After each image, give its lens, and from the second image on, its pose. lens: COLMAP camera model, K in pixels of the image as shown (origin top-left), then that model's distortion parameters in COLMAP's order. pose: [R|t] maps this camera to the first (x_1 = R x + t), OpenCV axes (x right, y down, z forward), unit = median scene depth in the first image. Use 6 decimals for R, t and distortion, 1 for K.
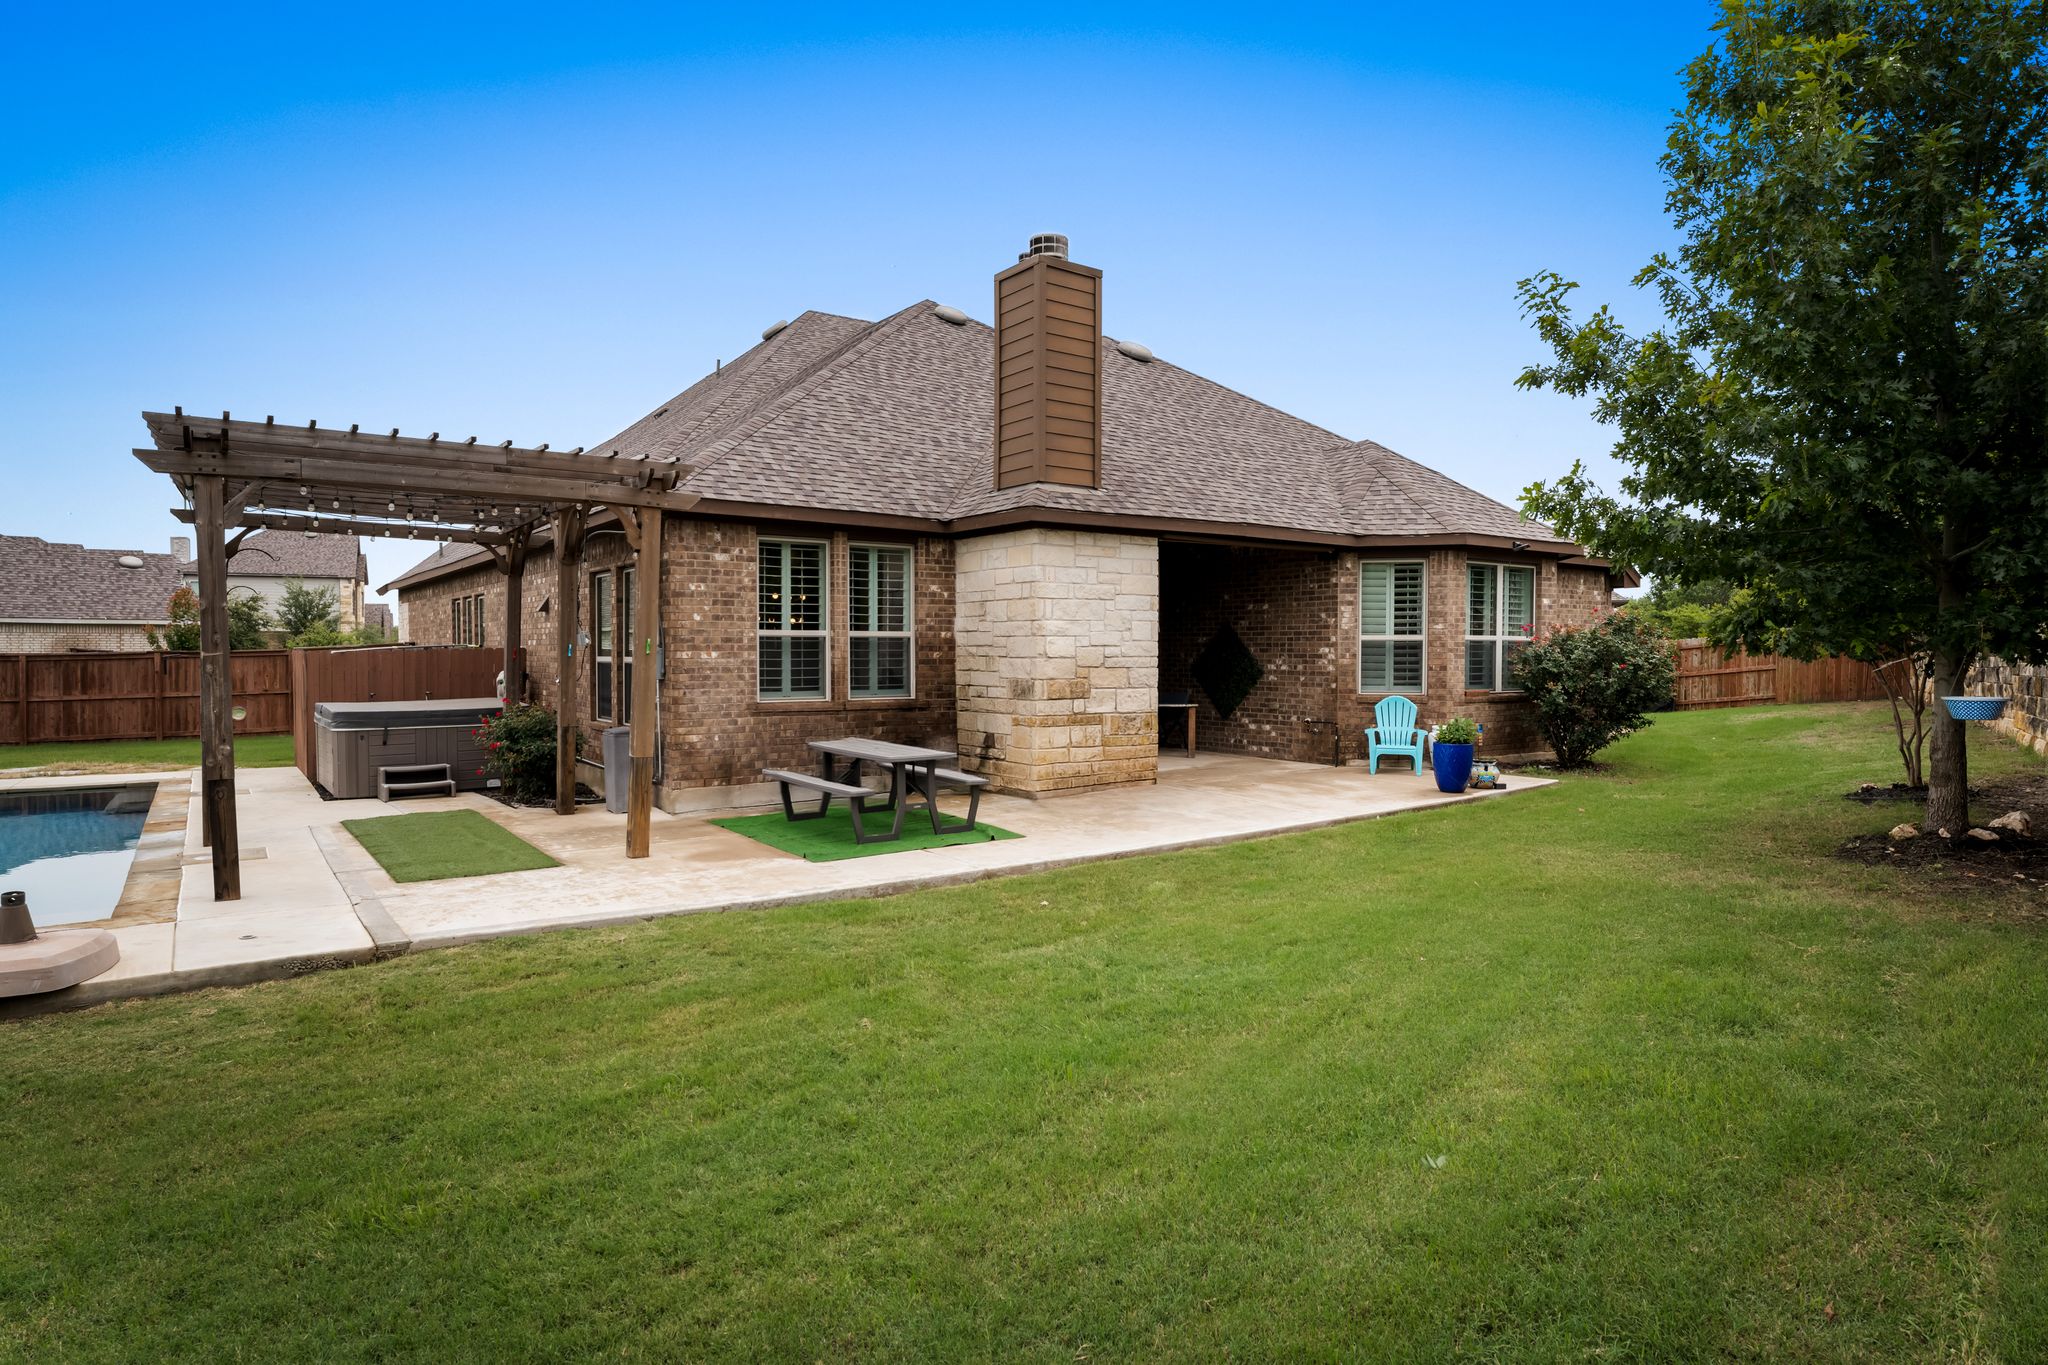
lens RADIAL K [[1173.5, 0, 1029.8], [0, 1173.5, 643.3], [0, 0, 1]] dist [0.002476, 0.001489]
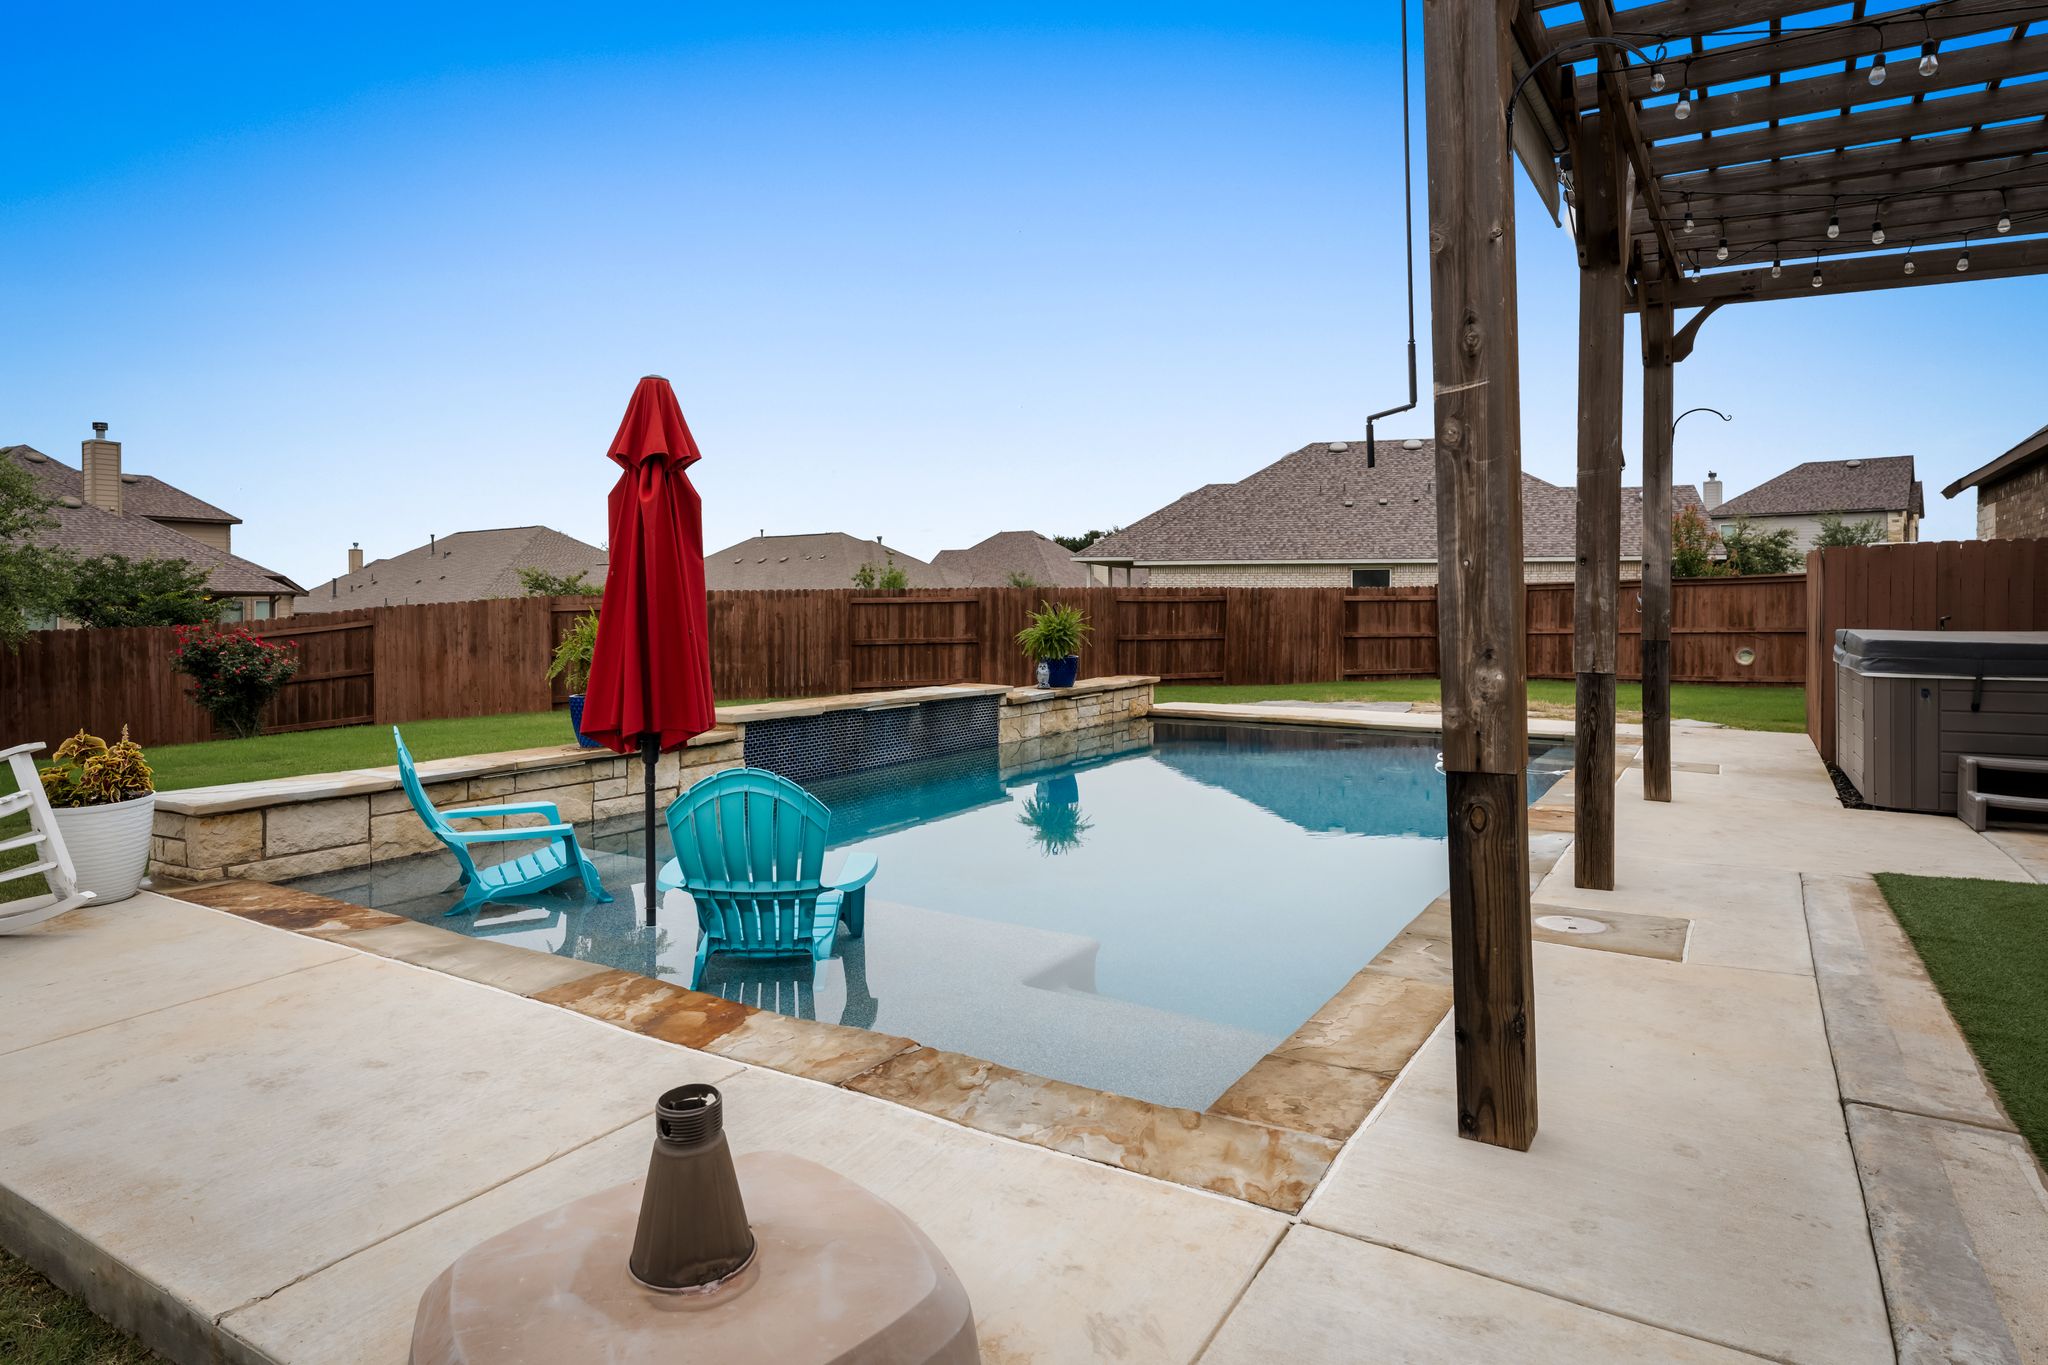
lens RADIAL K [[1173.5, 0, 1029.8], [0, 1173.5, 643.3], [0, 0, 1]] dist [0.002476, 0.001489]
pose [[0.398814, 0.028786, -0.916580, -0.152777], [0.004195, 0.999439, 0.033213, 0.023898], [0.917022, -0.017091, 0.398470, 0.262623]]
